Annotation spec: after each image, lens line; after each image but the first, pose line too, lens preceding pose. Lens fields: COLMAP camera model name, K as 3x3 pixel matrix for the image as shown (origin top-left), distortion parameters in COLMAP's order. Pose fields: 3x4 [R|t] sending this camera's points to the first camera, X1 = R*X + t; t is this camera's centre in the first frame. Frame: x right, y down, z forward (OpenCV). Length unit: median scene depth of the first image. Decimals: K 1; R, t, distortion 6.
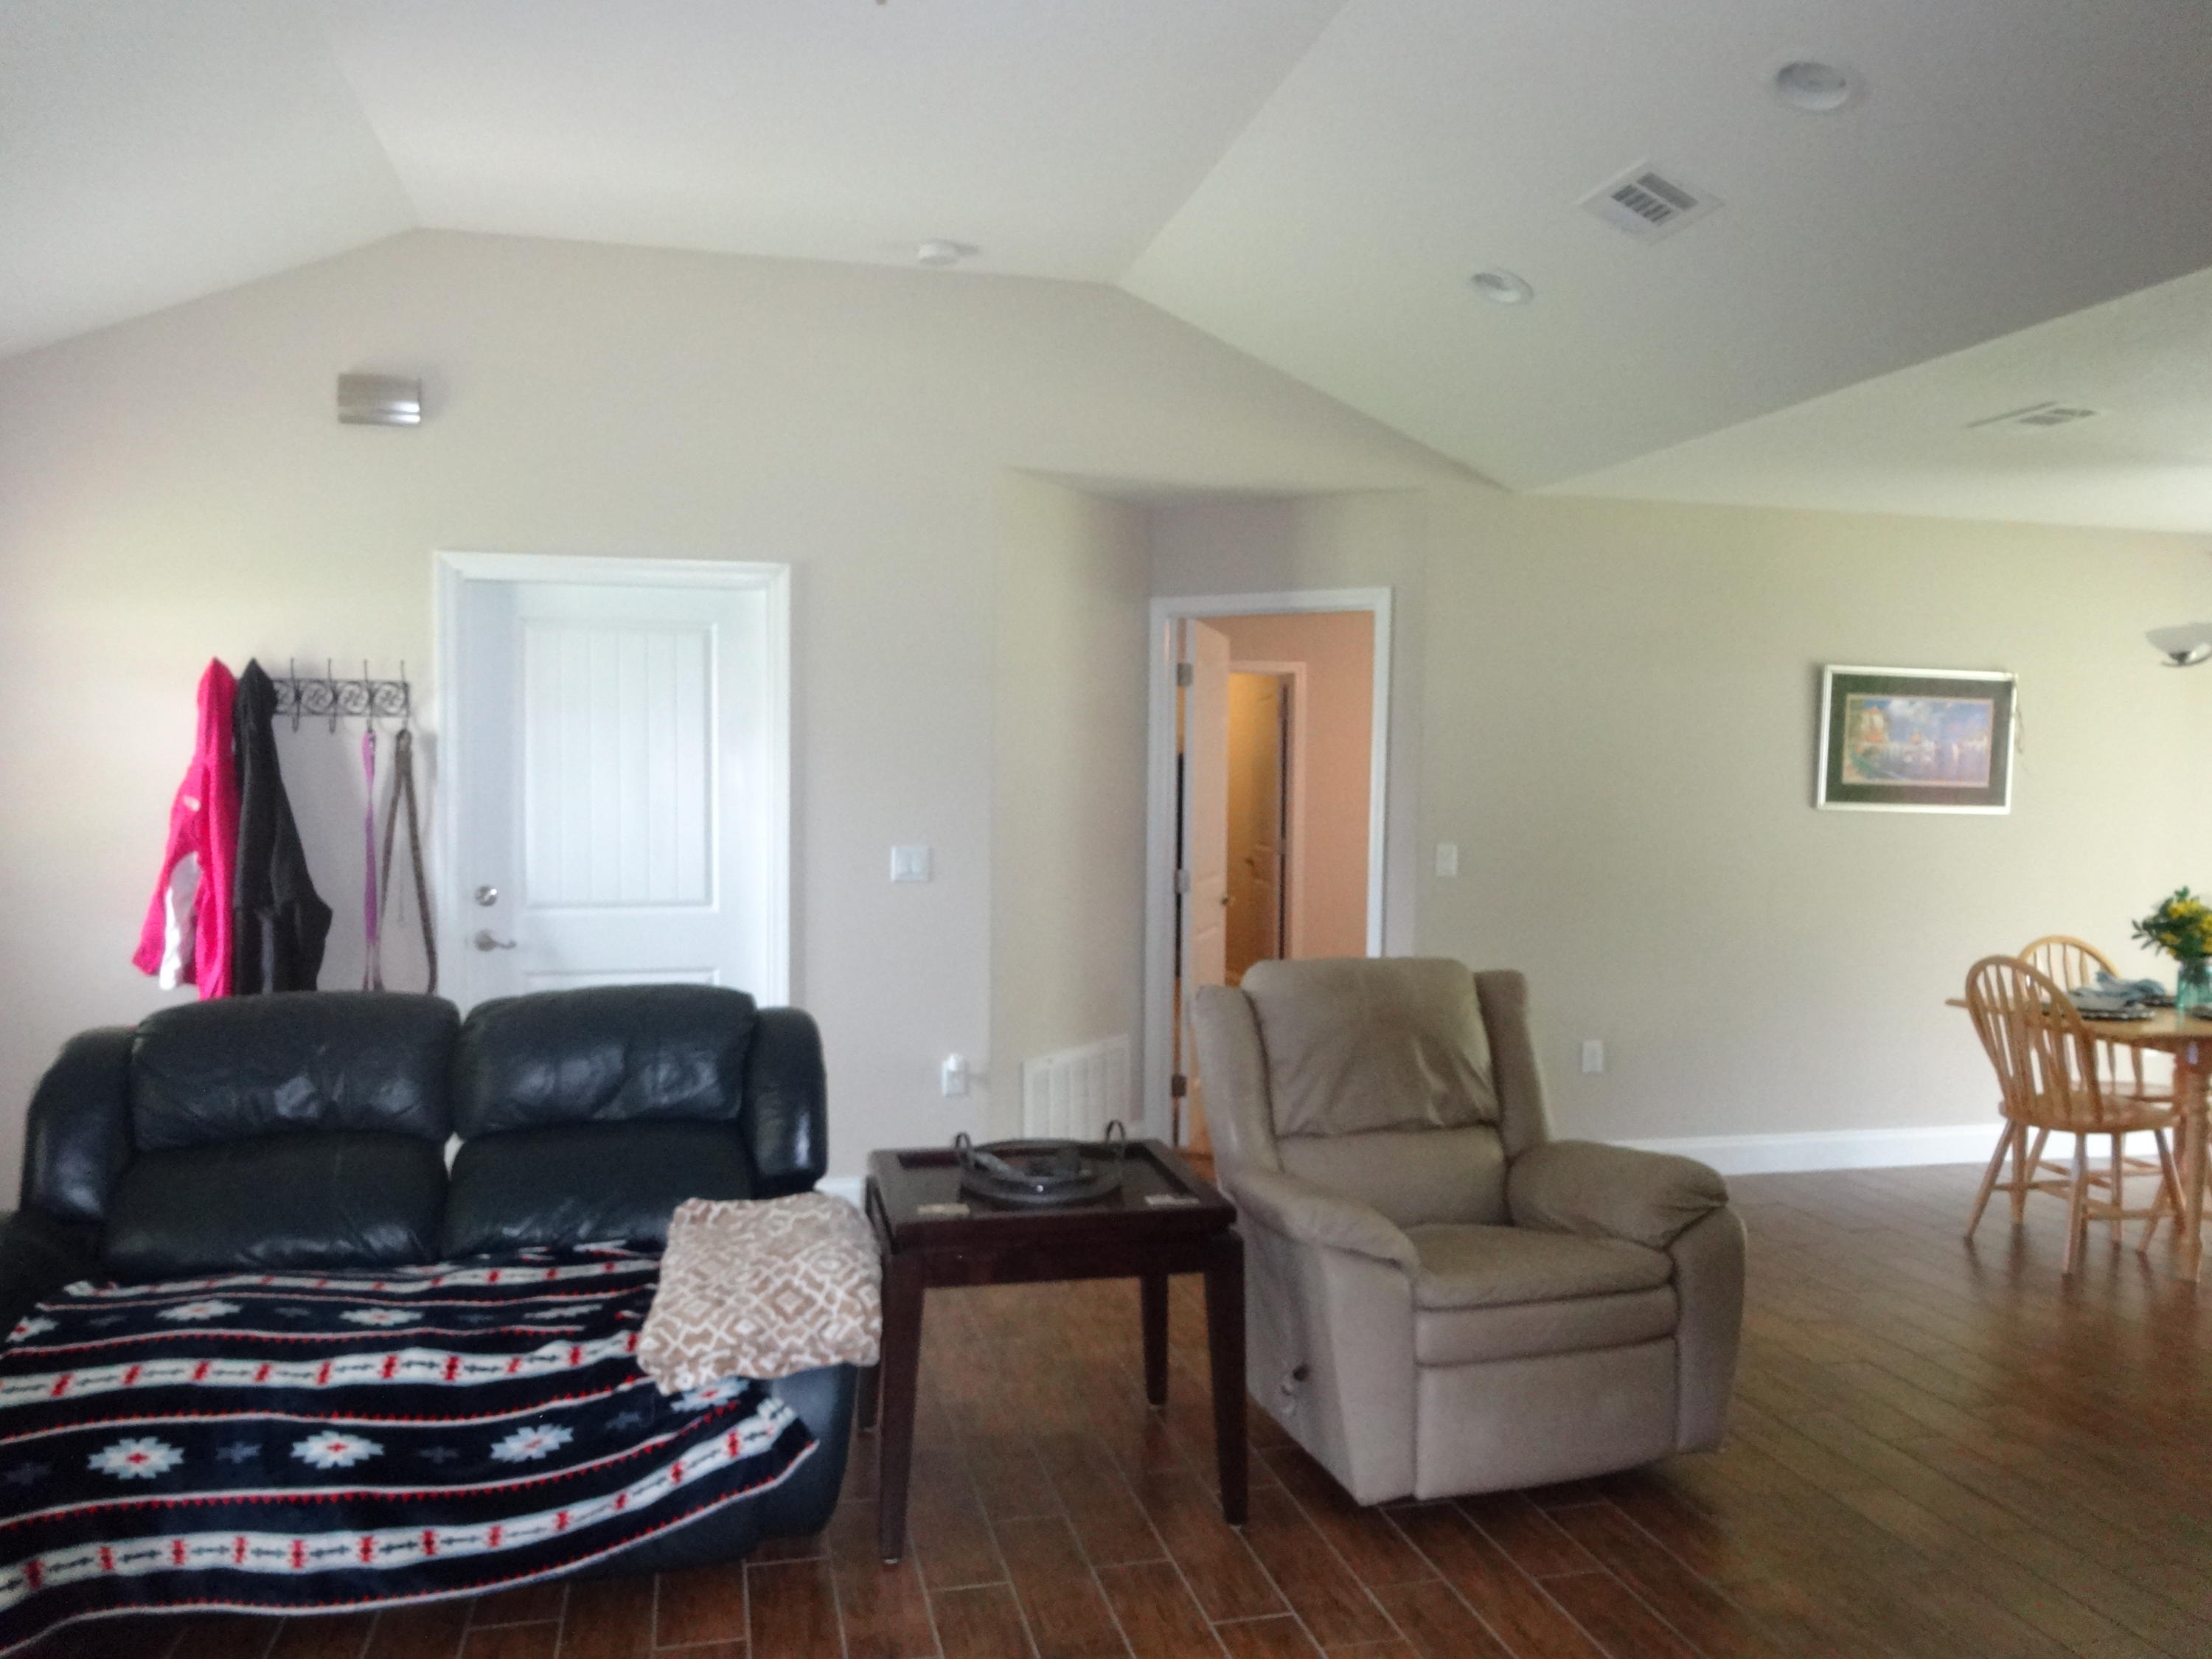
lens RADIAL K [[1621.4, 0, 1112.7], [0, 1621.4, 833.0], [0, 0, 1]] dist [0.005457, -0.006437]
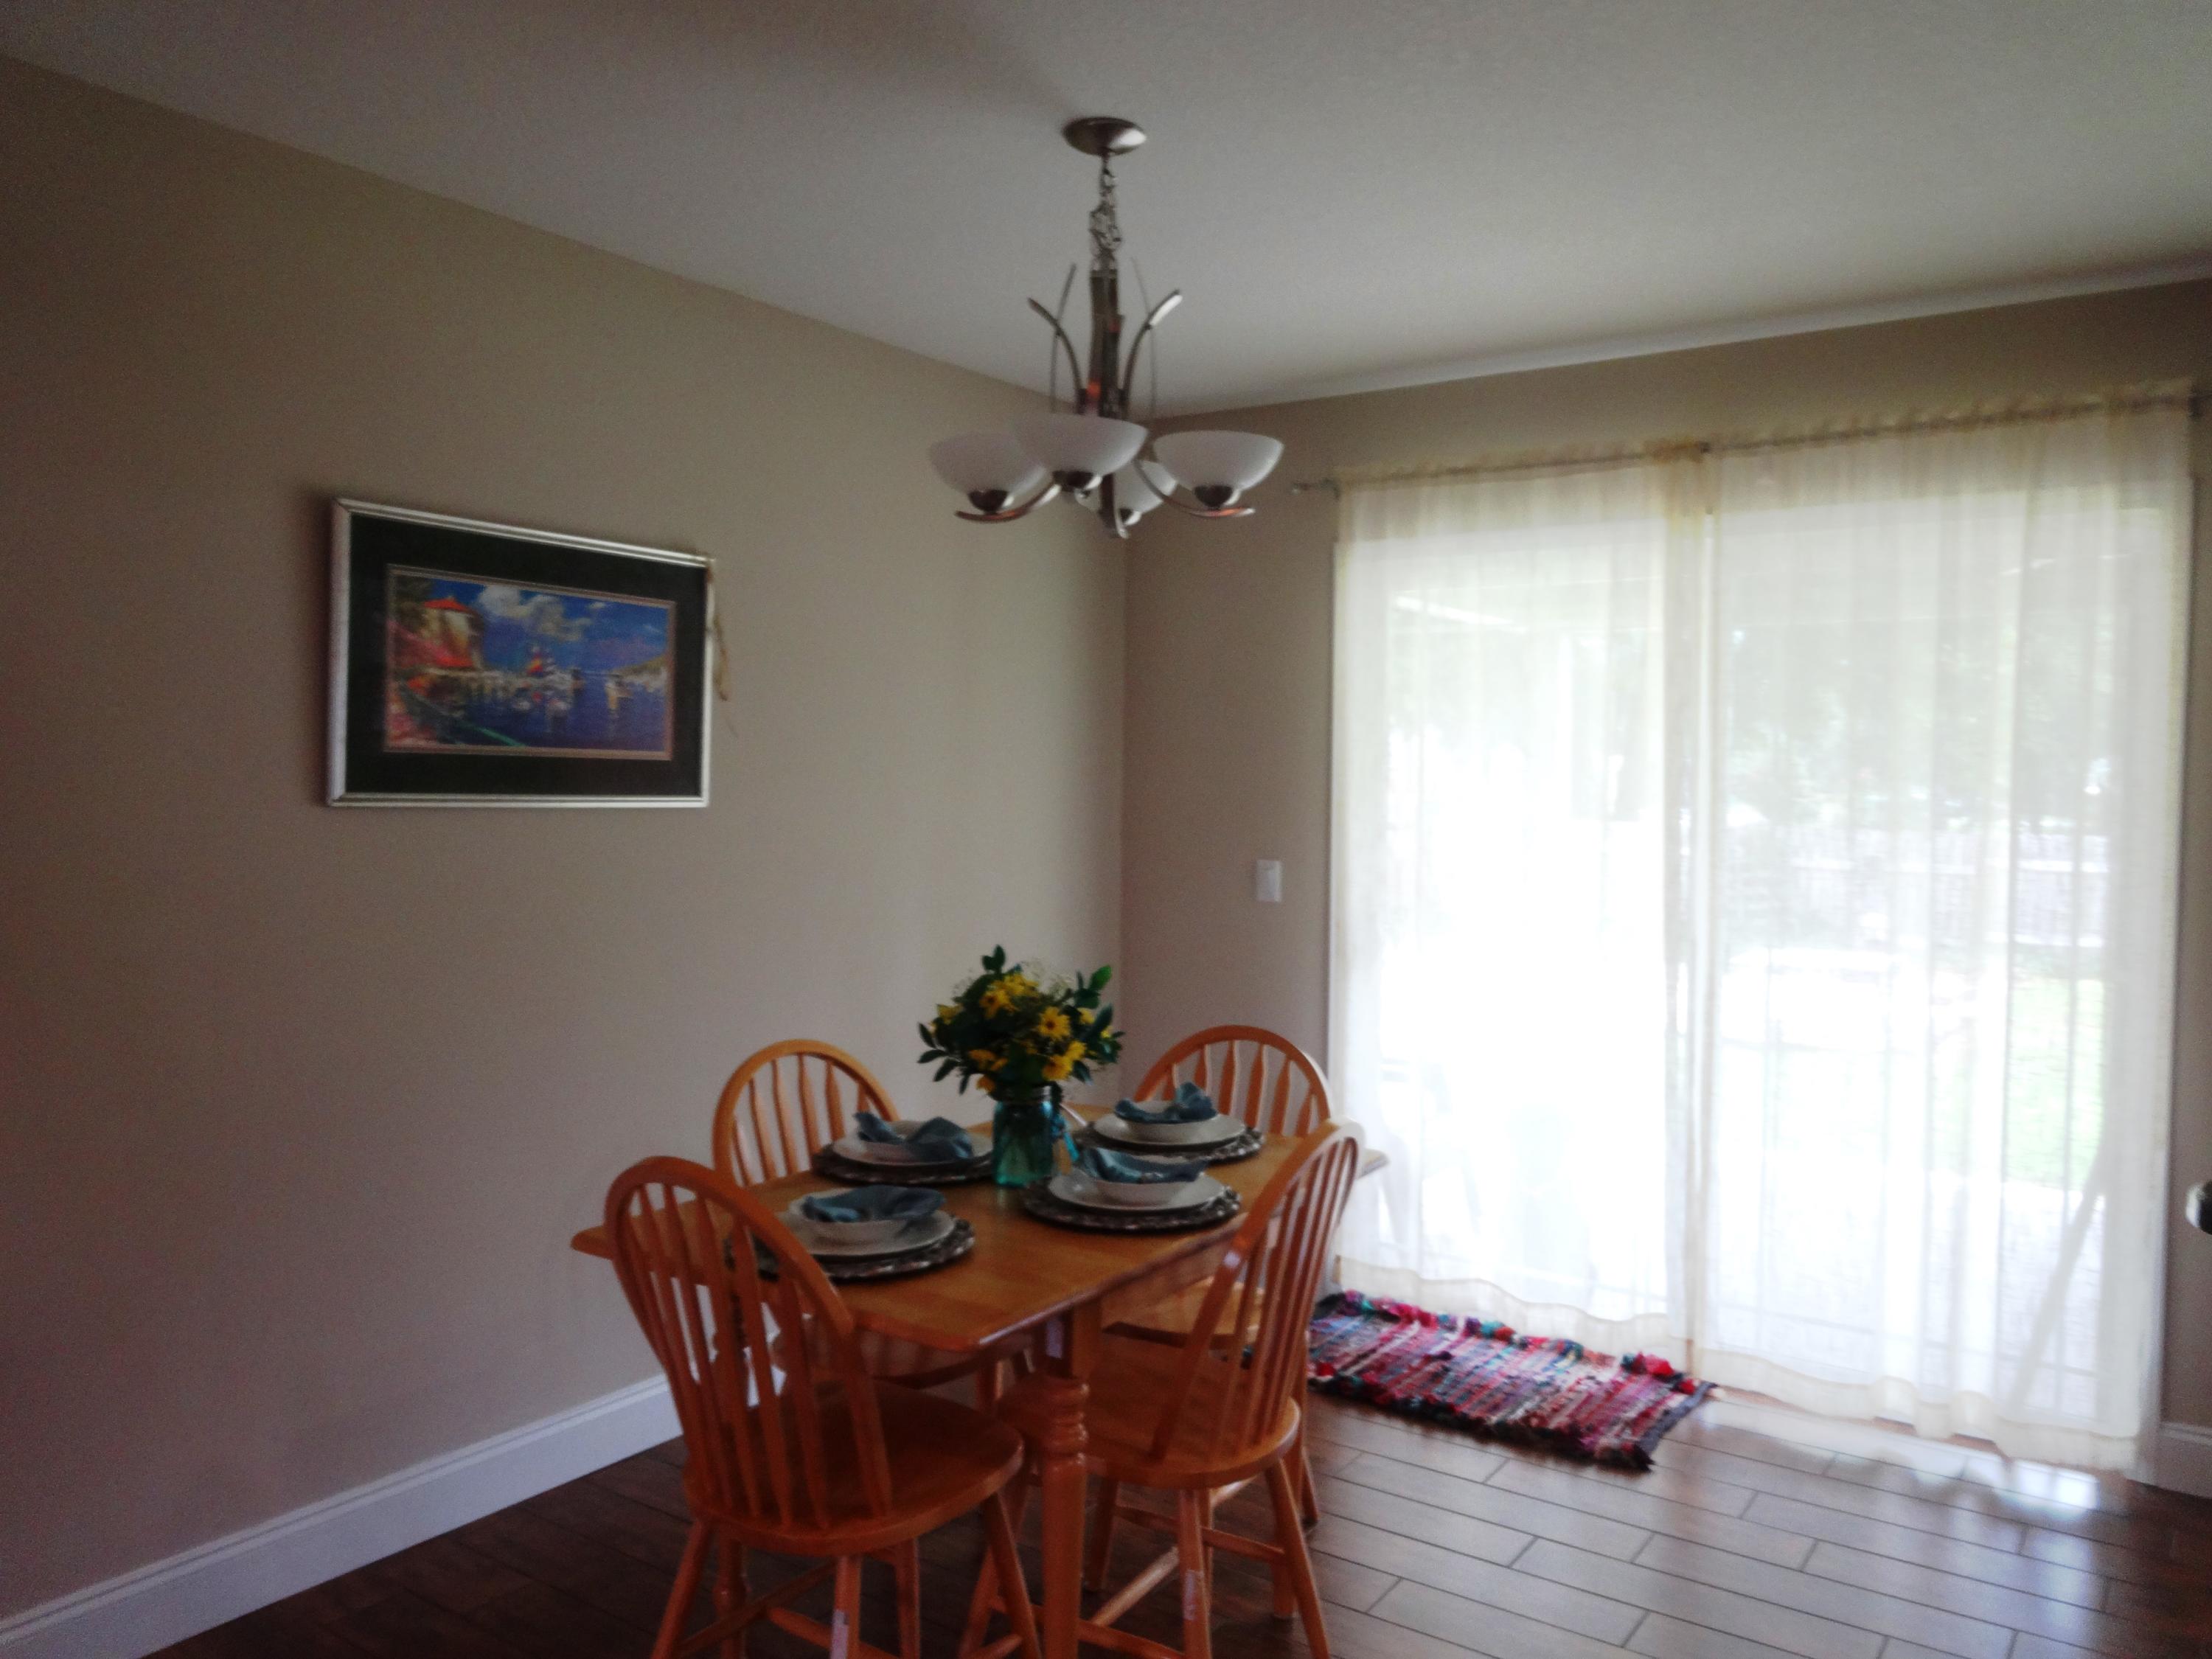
lens RADIAL K [[1621.4, 0, 1112.7], [0, 1621.4, 833.0], [0, 0, 1]] dist [0.005457, -0.006437]
pose [[0.749352, -0.026511, 0.661641, 0.190392], [0.019480, 0.999648, 0.017991, -0.007131], [-0.661885, -0.000593, 0.749605, 0.324451]]
